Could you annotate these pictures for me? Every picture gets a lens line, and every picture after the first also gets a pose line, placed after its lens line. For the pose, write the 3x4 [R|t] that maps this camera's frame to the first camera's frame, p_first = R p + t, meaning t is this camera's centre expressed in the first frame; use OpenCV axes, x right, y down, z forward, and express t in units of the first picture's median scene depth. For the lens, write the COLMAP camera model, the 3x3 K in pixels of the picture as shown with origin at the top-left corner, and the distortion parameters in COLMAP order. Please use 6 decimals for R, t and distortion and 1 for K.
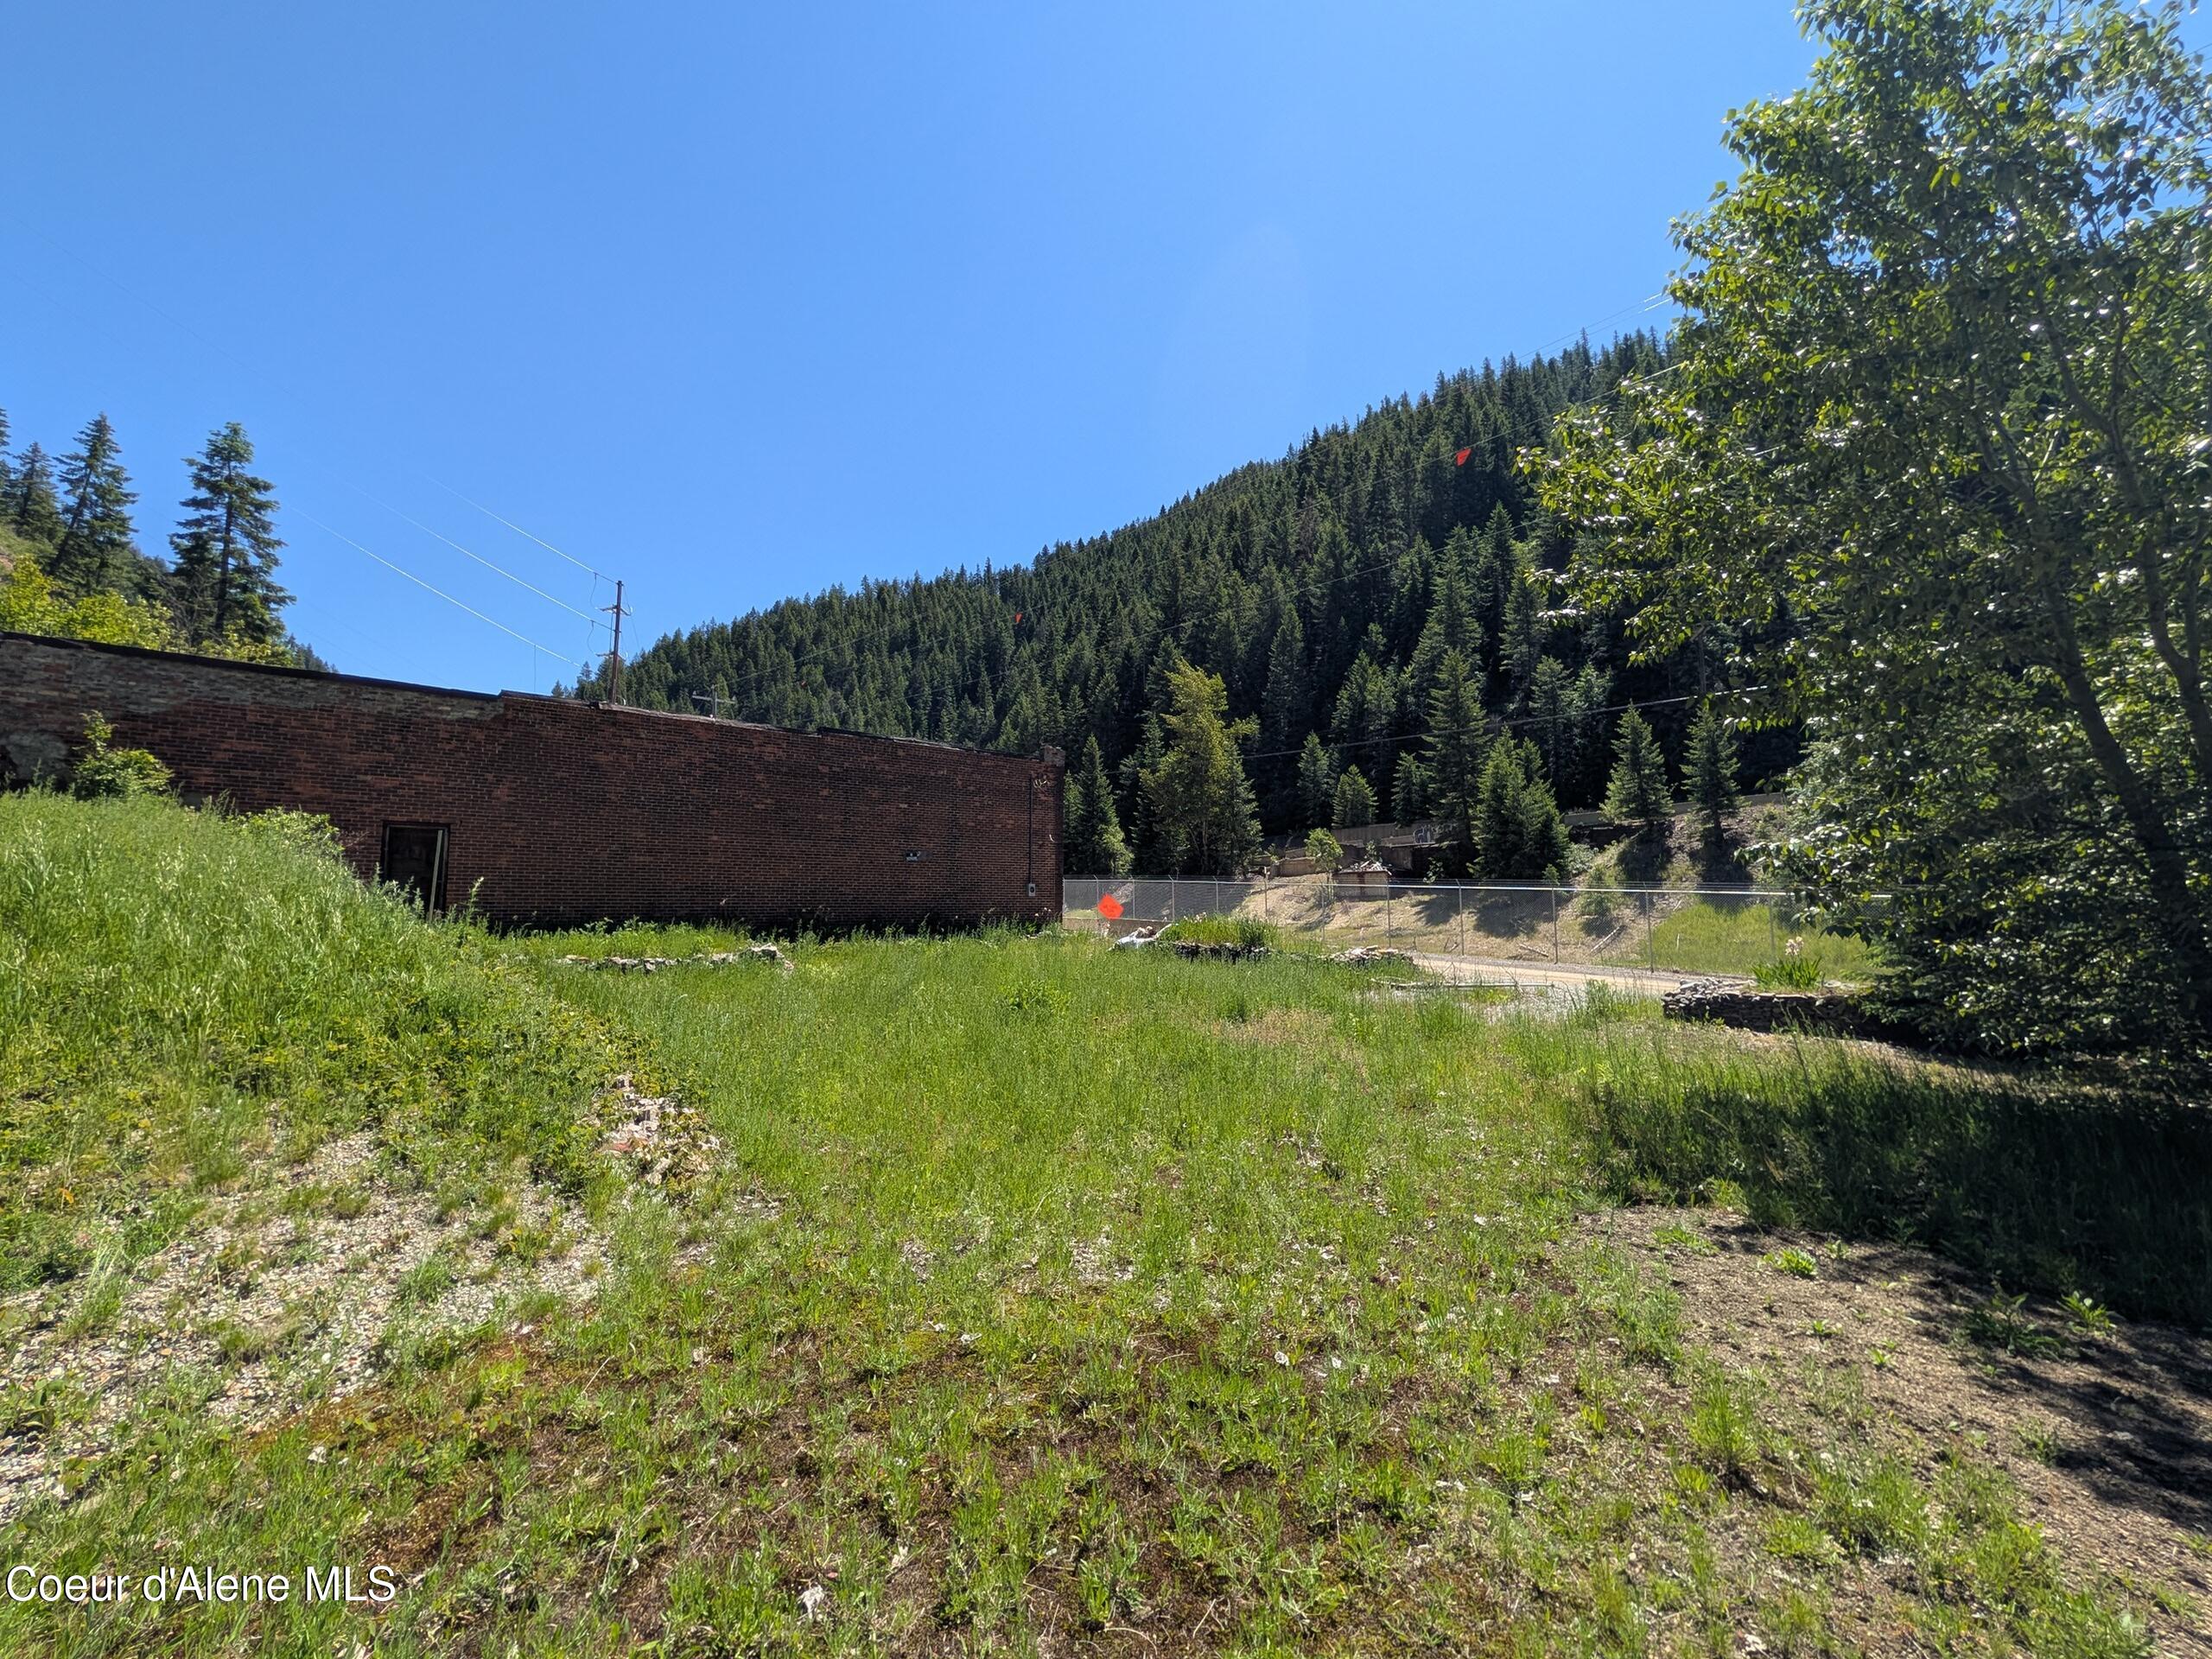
lens RADIAL K [[847.7, 0, 1102.3], [0, 847.7, 836.8], [0, 0, 1]] dist [-0.000736, -0.000551]
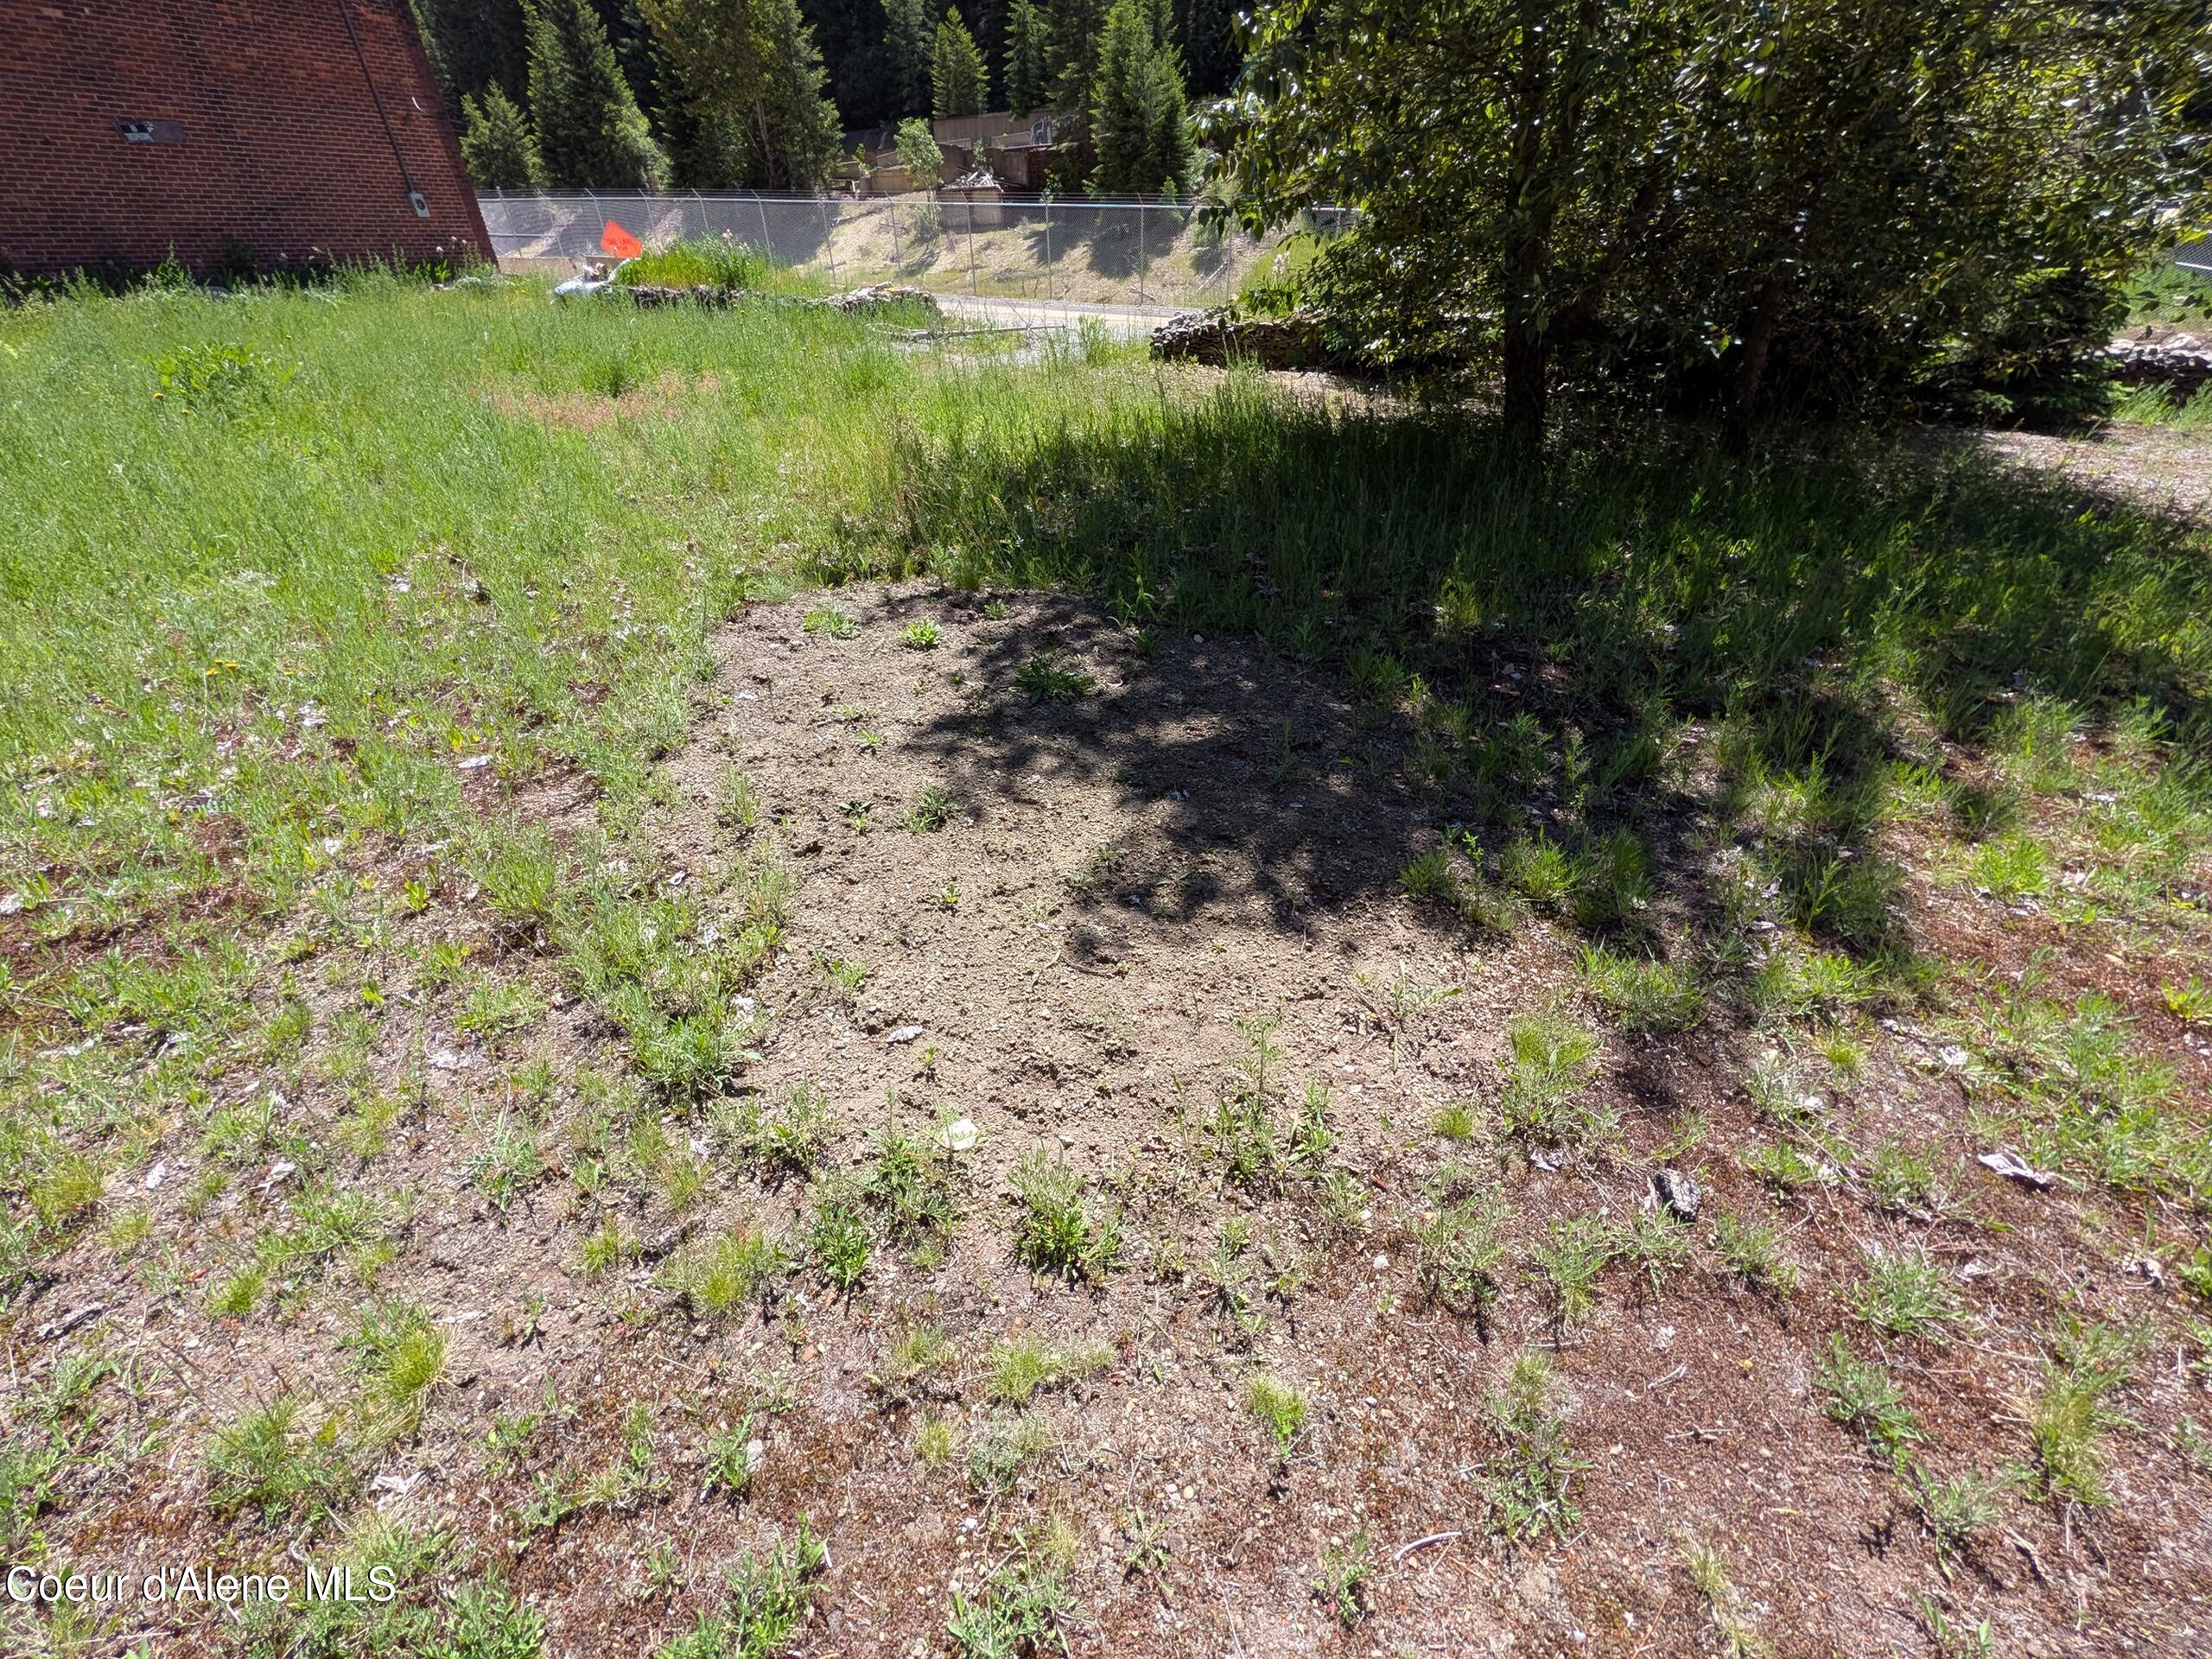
lens RADIAL K [[847.7, 0, 1104.8], [0, 847.7, 836.8], [0, 0, 1]] dist [-0.000736, -0.000551]
pose [[0.924515, -0.228271, 0.305228, 0.032335], [-0.018388, 0.773173, 0.633929, 0.004354], [-0.380701, -0.591690, 0.710612, 0.004920]]
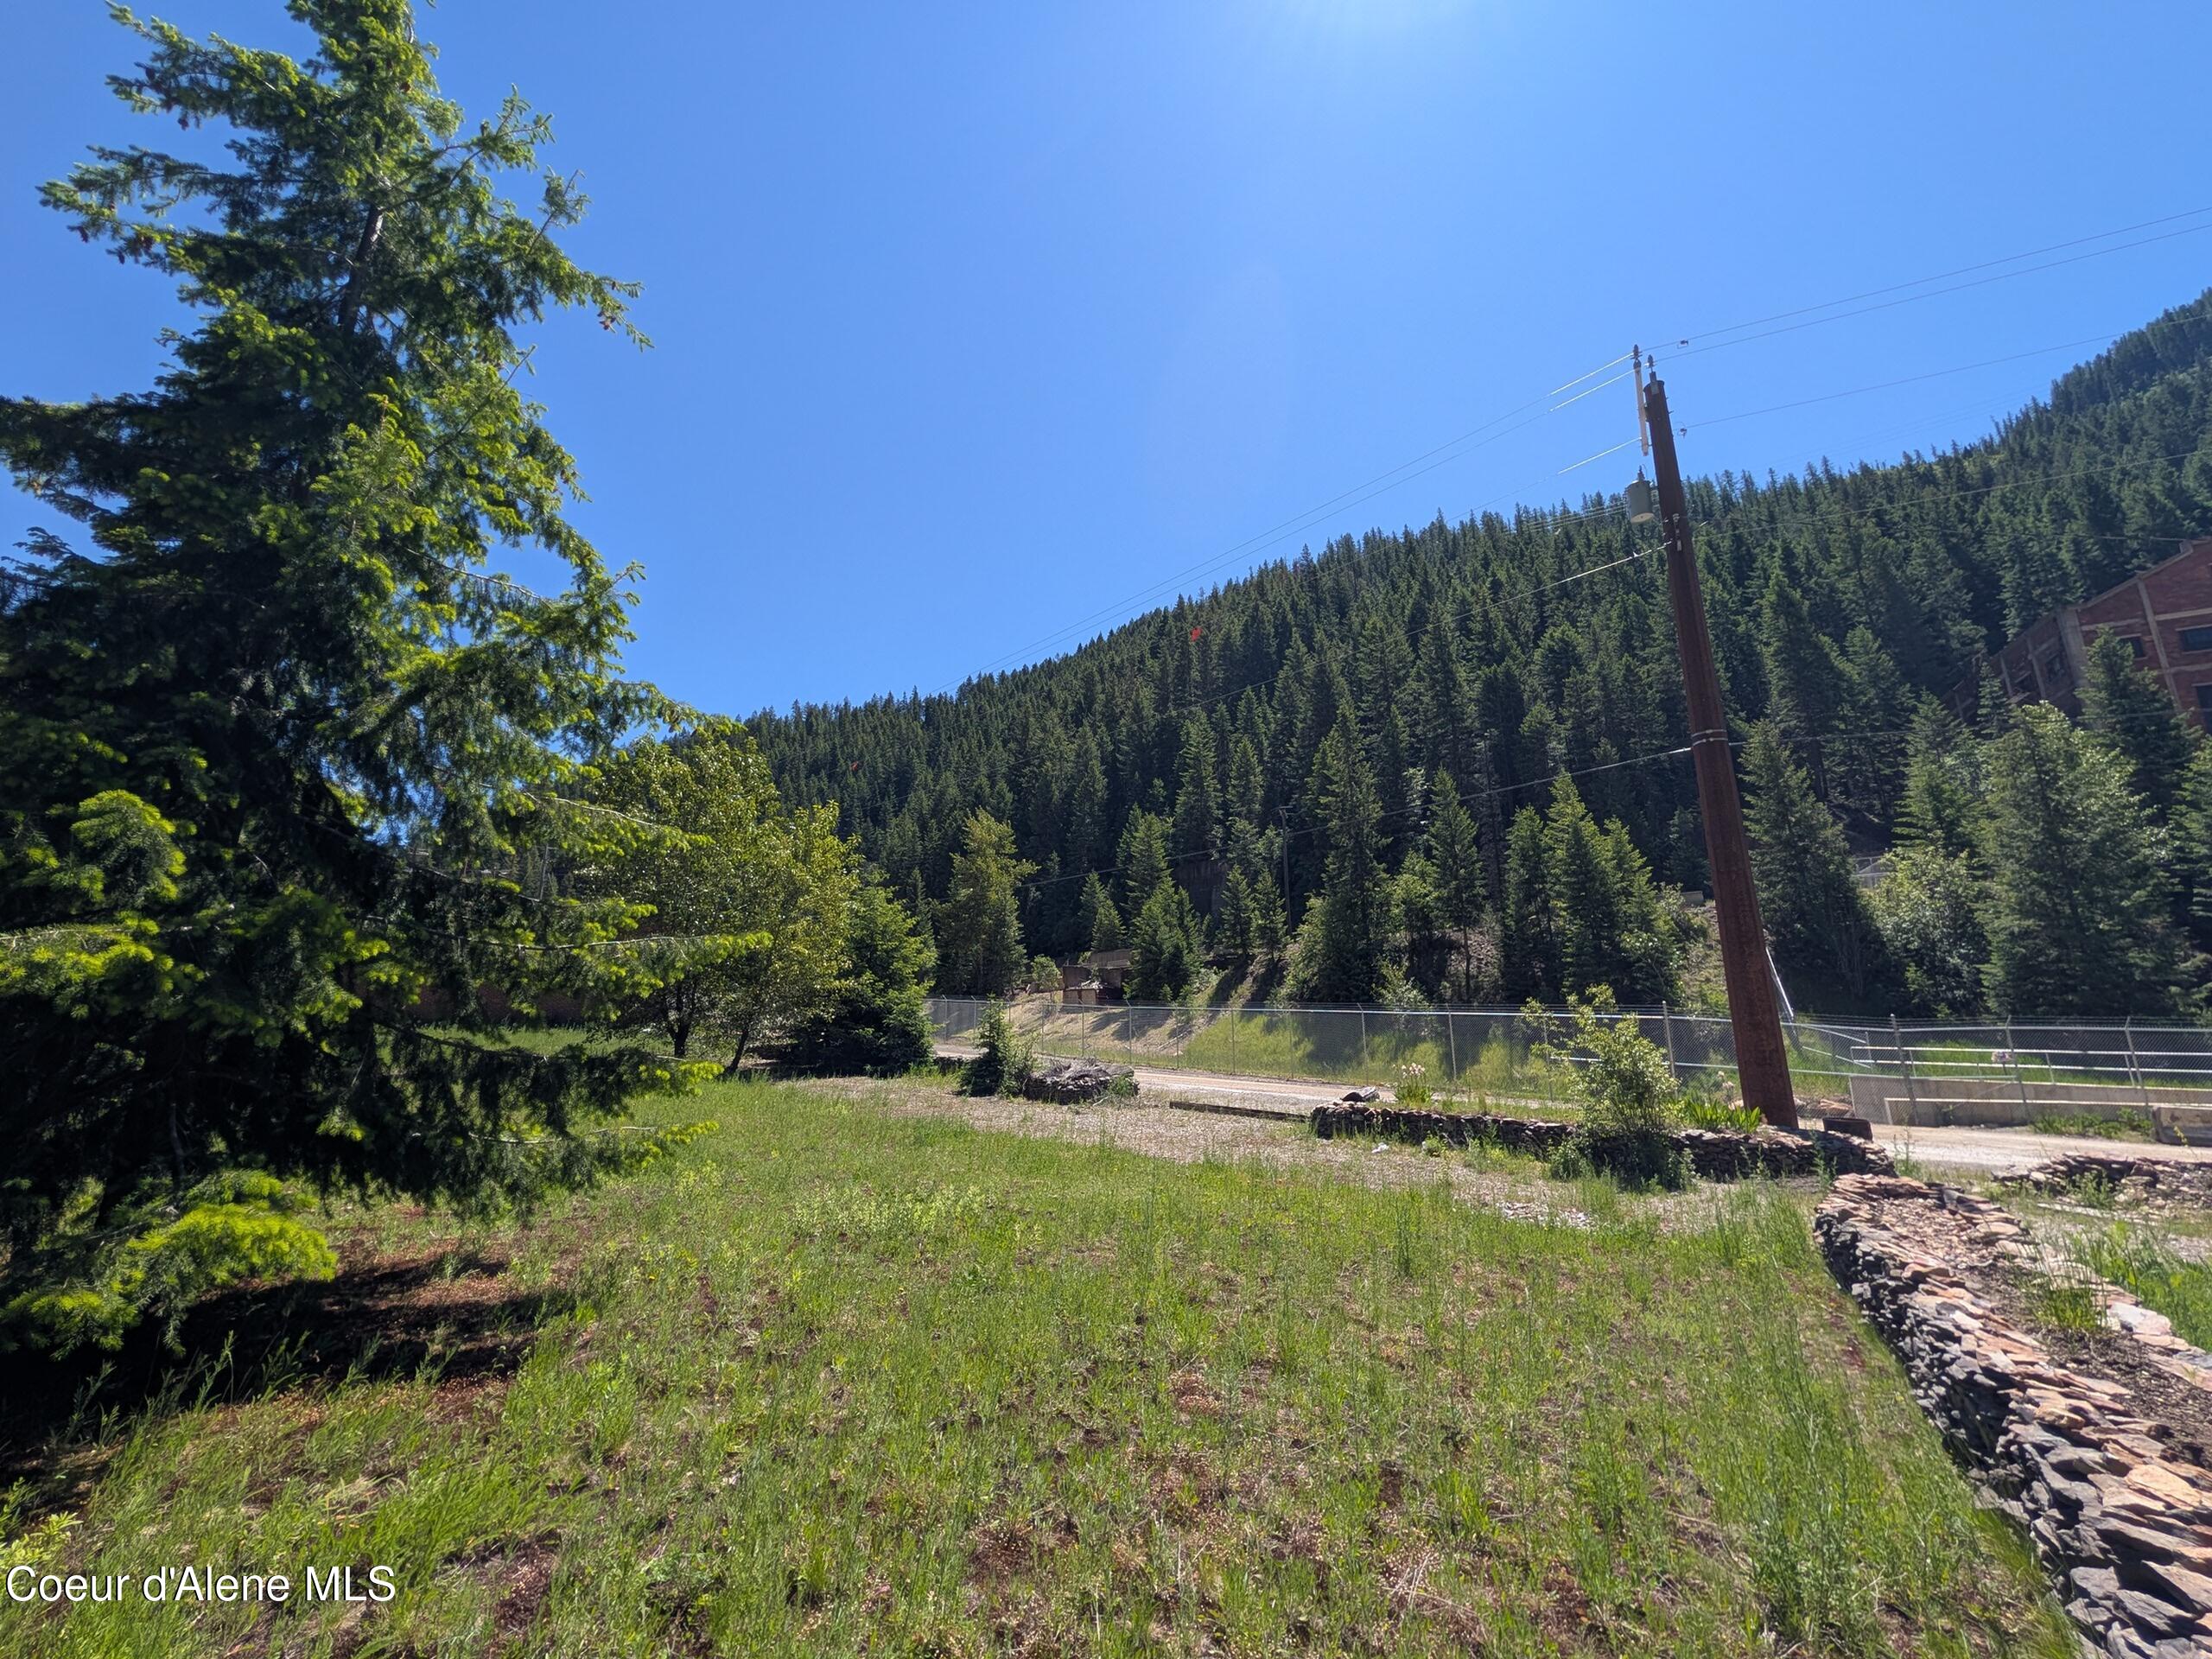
lens RADIAL K [[847.7, 0, 1105.9], [0, 847.7, 827.6], [0, 0, 1]] dist [-0.000736, -0.000551]
pose [[0.998027, 0.013613, 0.061296, 0.232223], [-0.004756, 0.989801, -0.142379, -0.015060], [-0.062609, 0.141807, 0.987912, -0.233172]]
